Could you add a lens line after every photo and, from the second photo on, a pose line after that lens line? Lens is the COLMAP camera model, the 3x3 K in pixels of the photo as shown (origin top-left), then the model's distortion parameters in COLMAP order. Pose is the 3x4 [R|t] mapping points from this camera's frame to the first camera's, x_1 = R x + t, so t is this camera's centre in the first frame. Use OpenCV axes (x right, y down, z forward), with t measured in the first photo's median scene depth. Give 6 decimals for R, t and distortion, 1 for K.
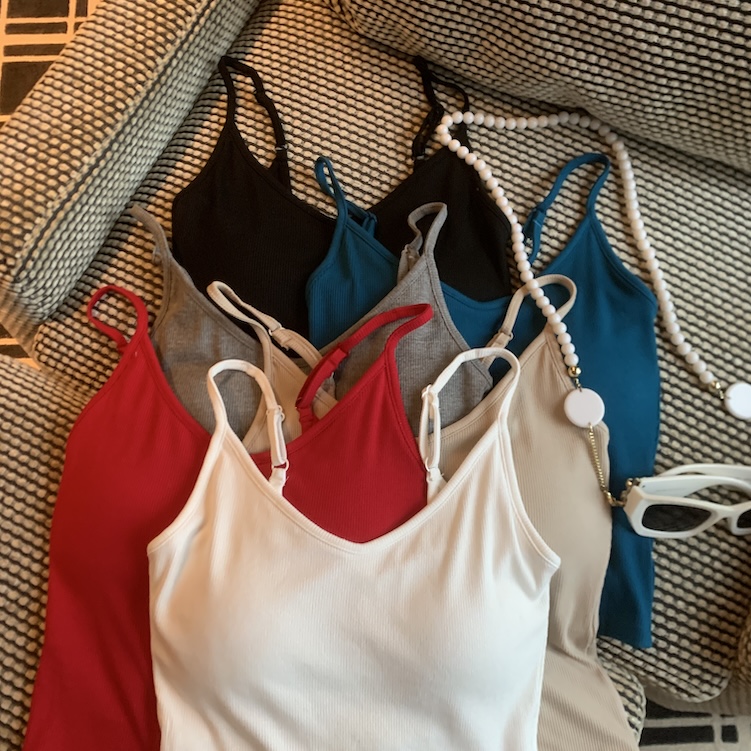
lens RADIAL K [[760.0, 0, 369.4], [0, 760.0, 376.0], [0, 0, 1]] dist [0.006909, -0.044338]
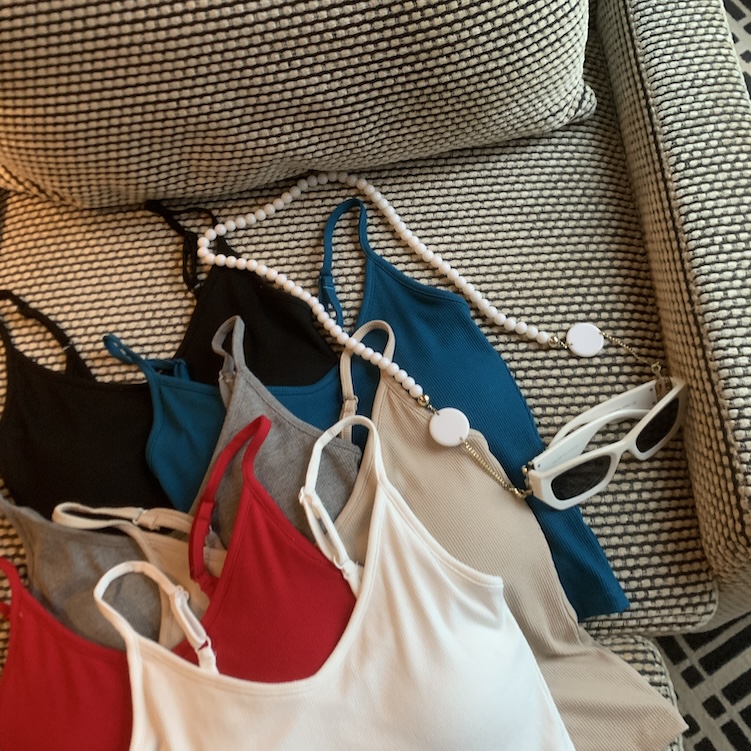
lens RADIAL K [[754.3, 0, 387.8], [0, 754.3, 367.8], [0, 0, 1]] dist [0.095276, -0.278524]
pose [[0.861912, -0.496746, 0.101744, 0.138146], [0.504334, 0.860618, -0.070597, 0.003357], [-0.052494, 0.112161, 0.992303, 0.003891]]
